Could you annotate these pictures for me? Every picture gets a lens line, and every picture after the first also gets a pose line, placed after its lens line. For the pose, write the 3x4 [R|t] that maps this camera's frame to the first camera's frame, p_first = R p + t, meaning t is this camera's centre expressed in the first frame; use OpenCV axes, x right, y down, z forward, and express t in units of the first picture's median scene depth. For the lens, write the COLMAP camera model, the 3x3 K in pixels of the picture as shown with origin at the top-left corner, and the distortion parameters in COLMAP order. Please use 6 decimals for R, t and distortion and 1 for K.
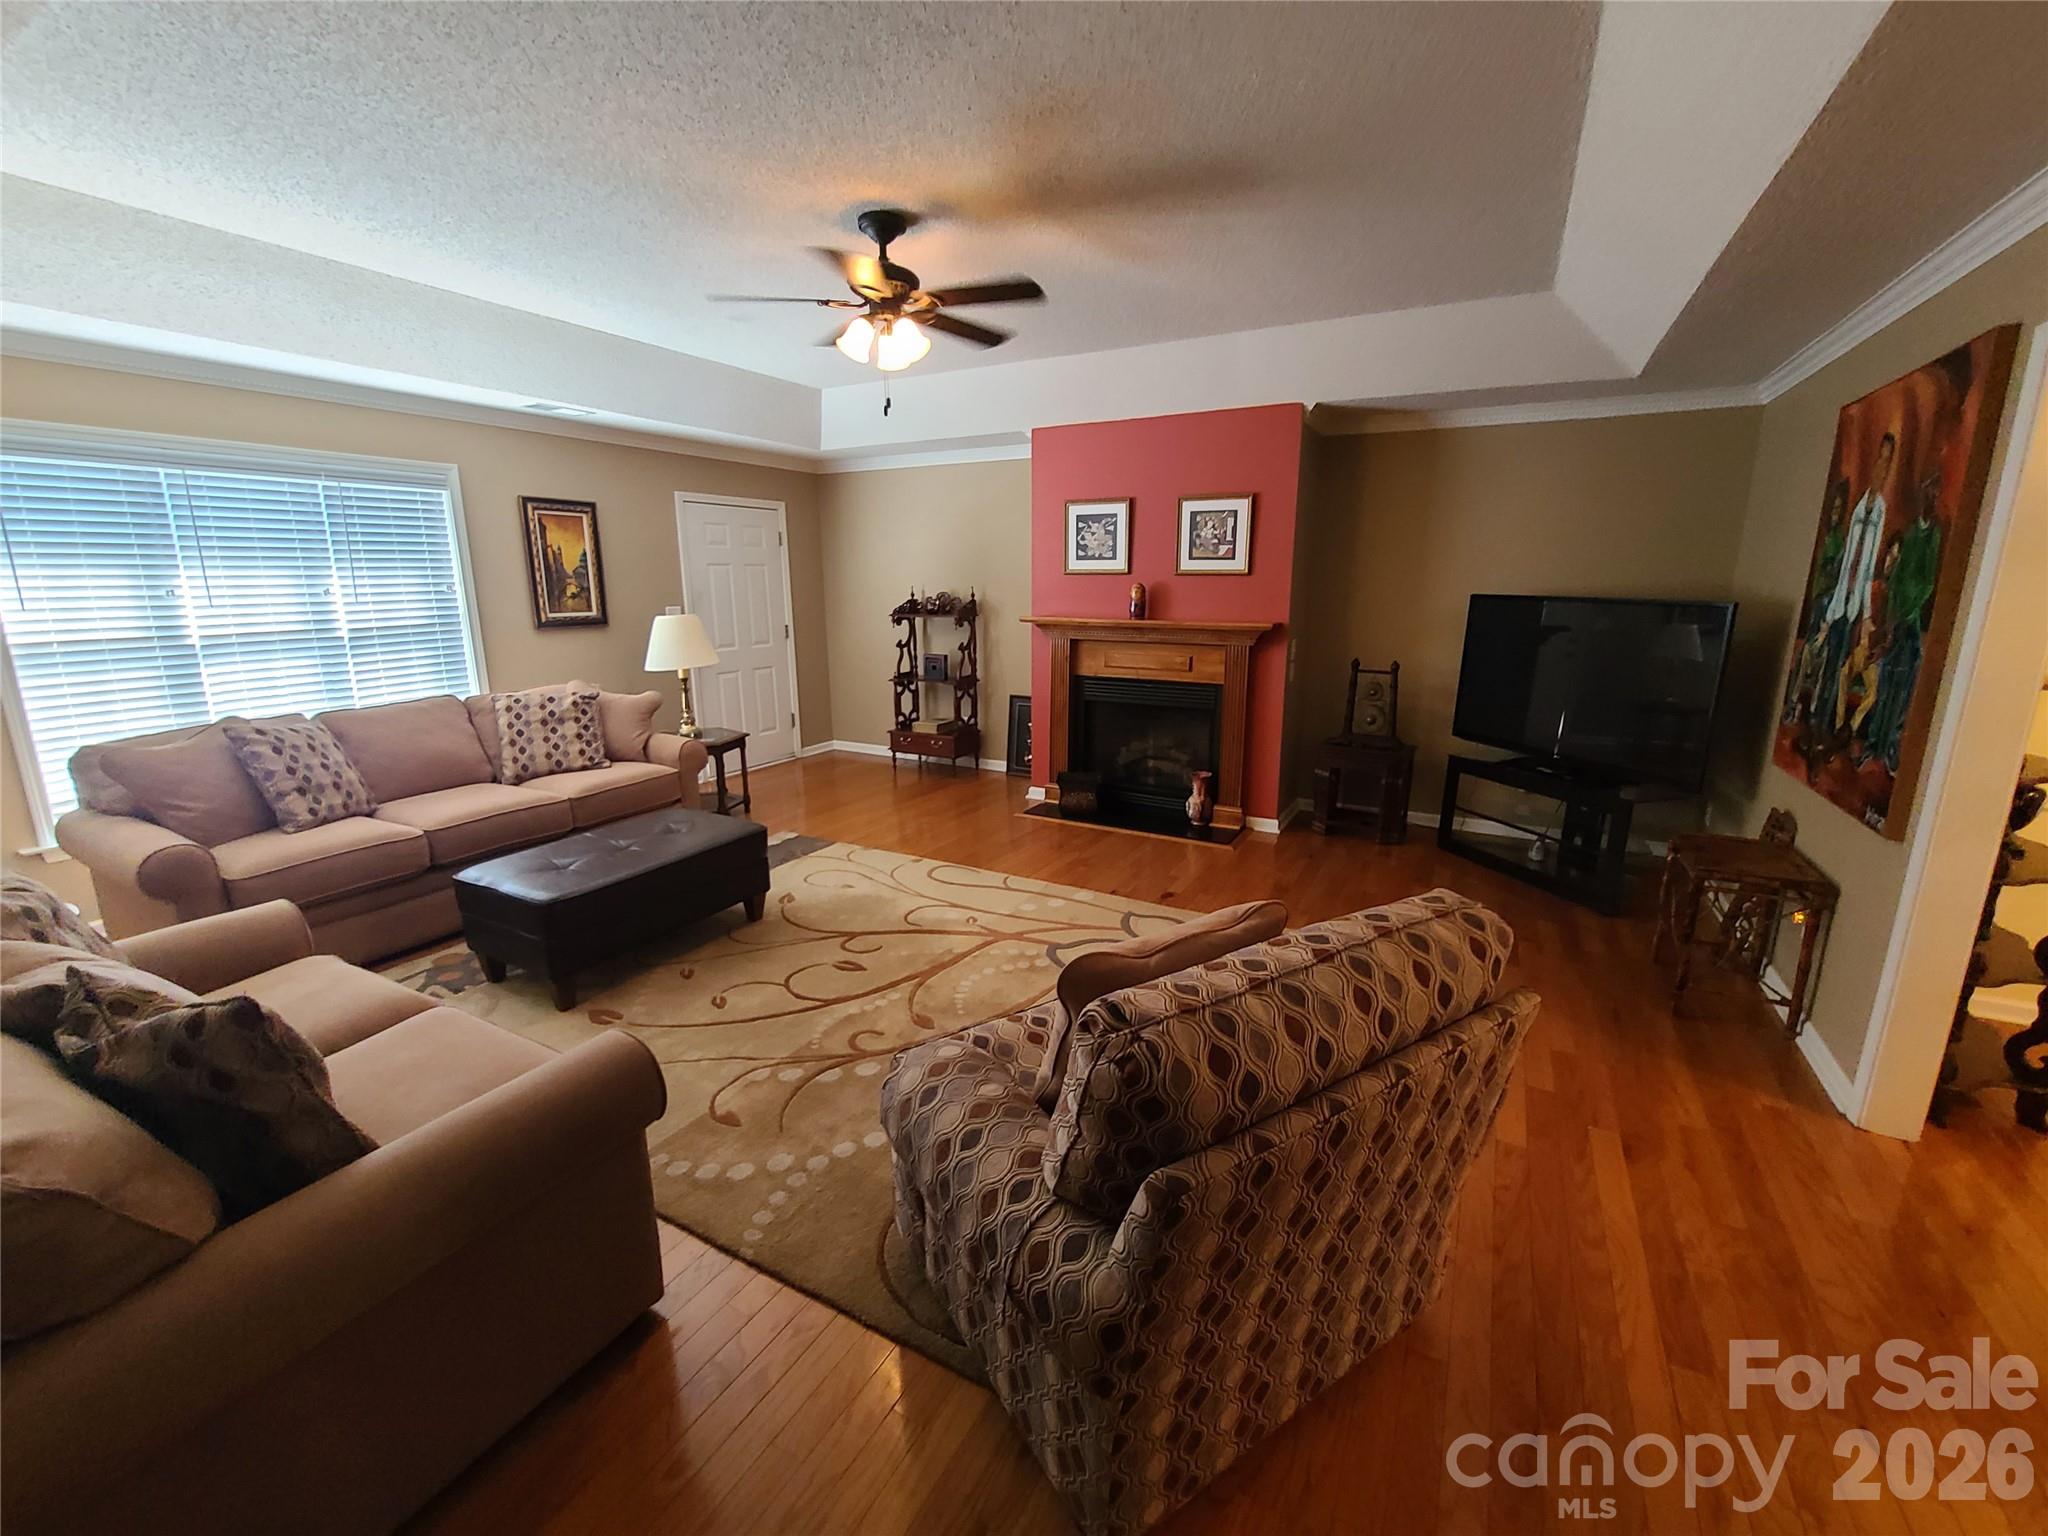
lens RADIAL K [[835.1, 0, 1024.0], [0, 835.1, 768.0], [0, 0, 1]] dist [0.000639, 0.000030]
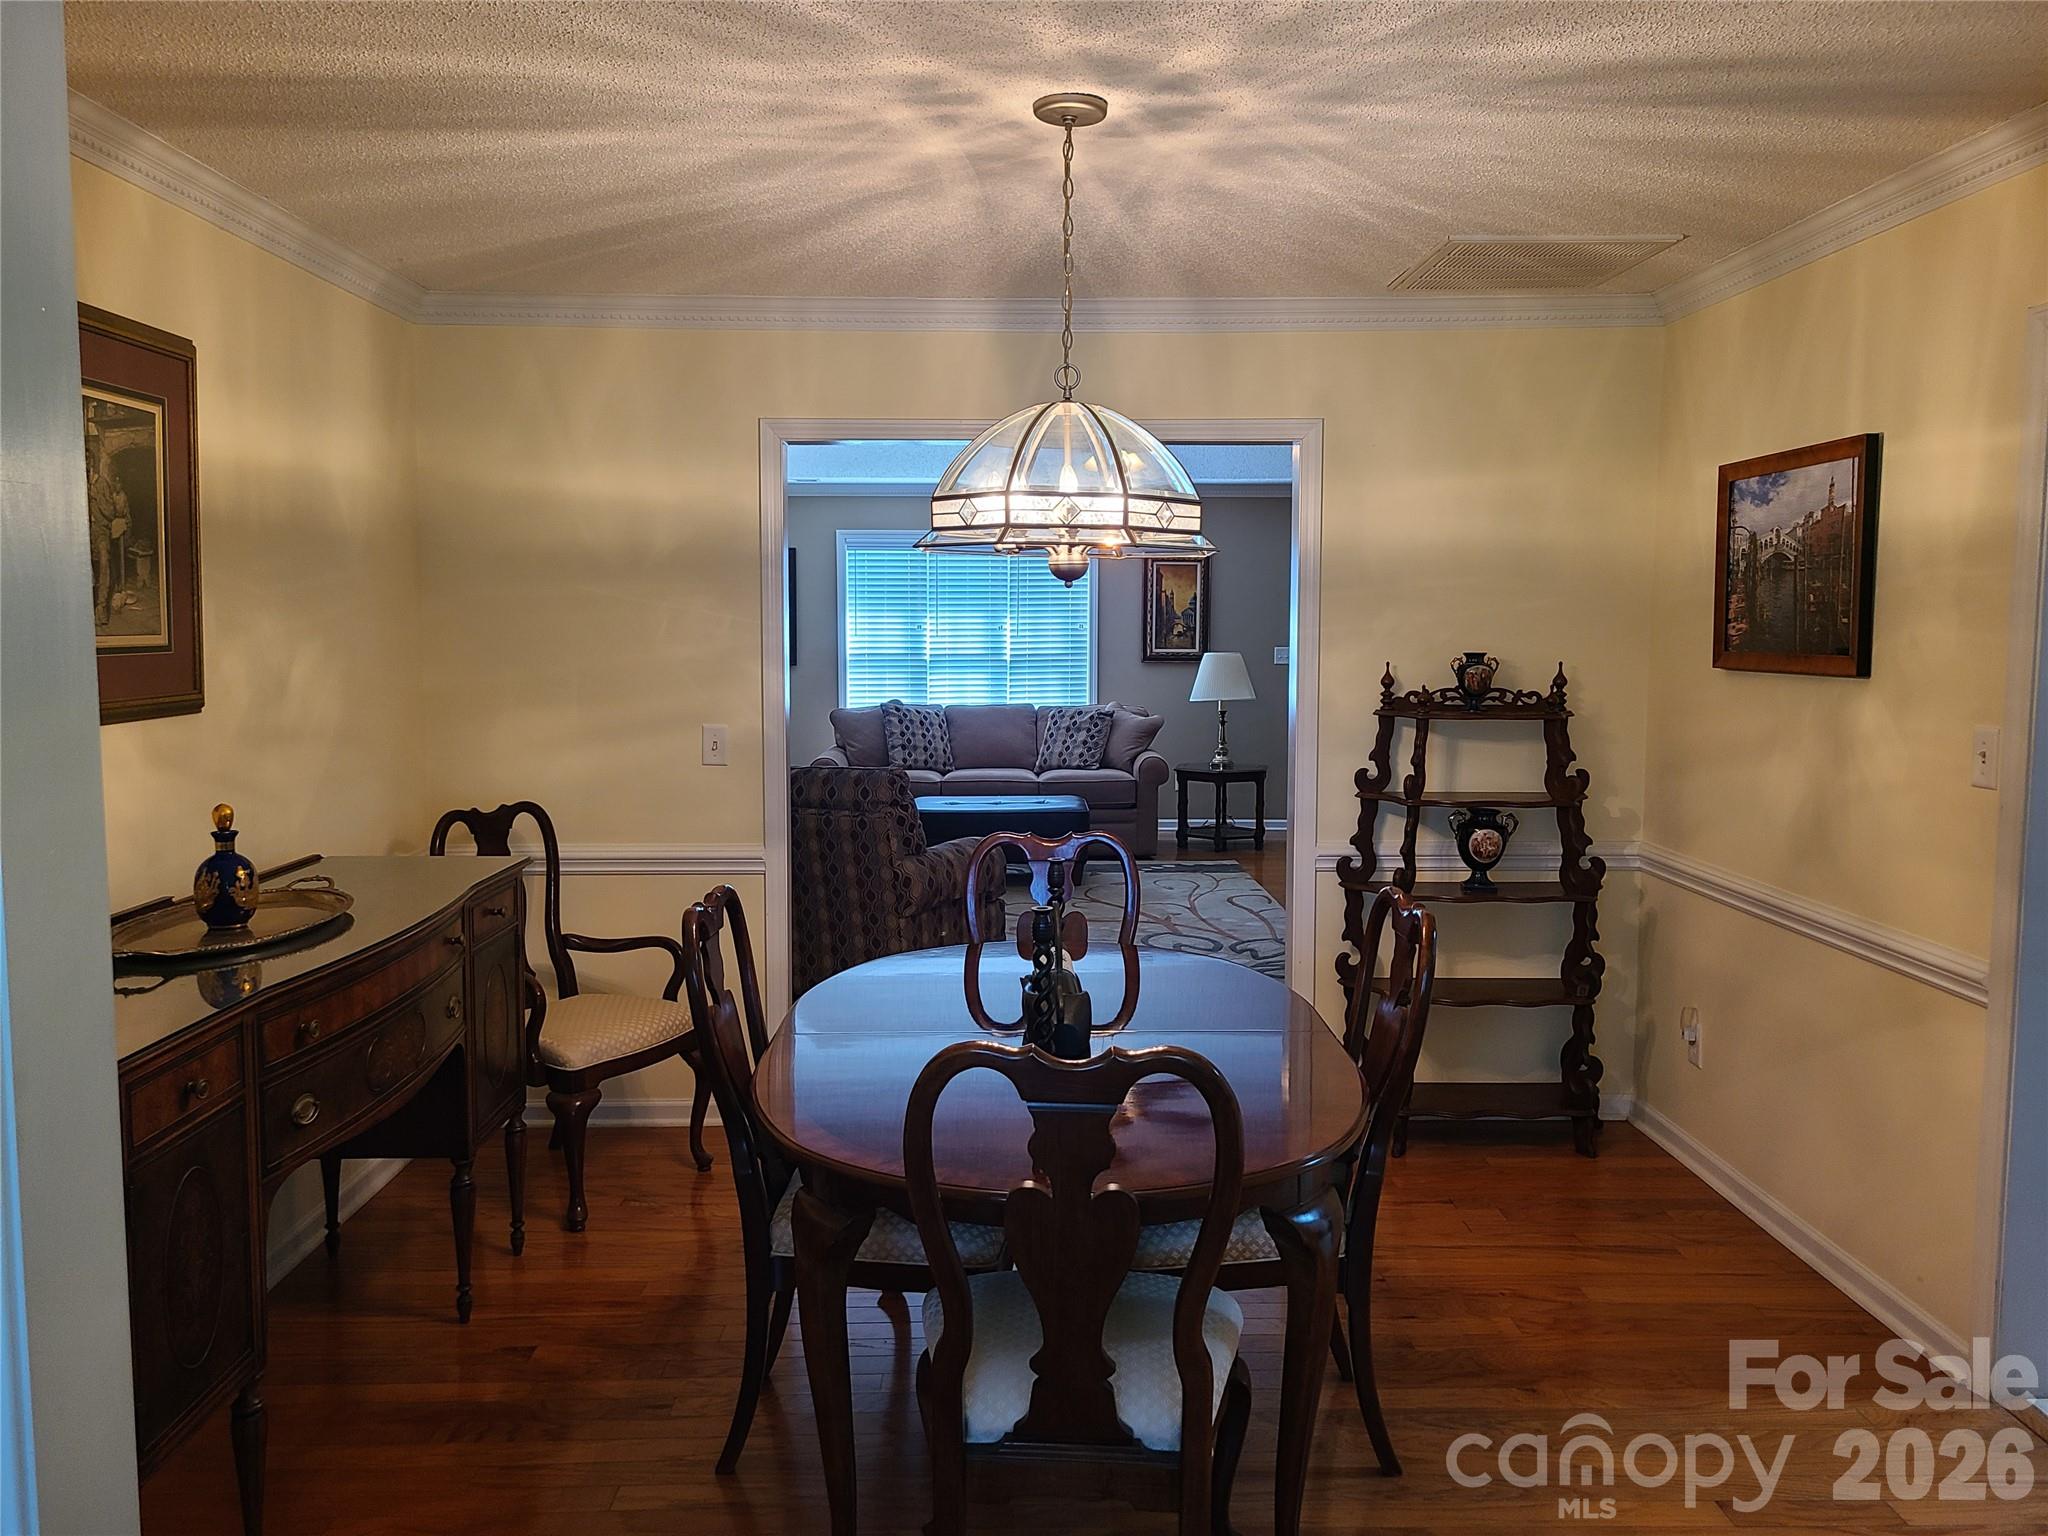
lens RADIAL K [[1543.3, 0, 1008.2], [0, 1543.3, 760.6], [0, 0, 1]] dist [0.039990, -0.010417]
pose [[0.493454, 0.081921, -0.865905, 1.413992], [-0.196053, 0.980410, -0.018971, 0.054443], [0.847388, 0.179125, 0.499848, -0.246601]]
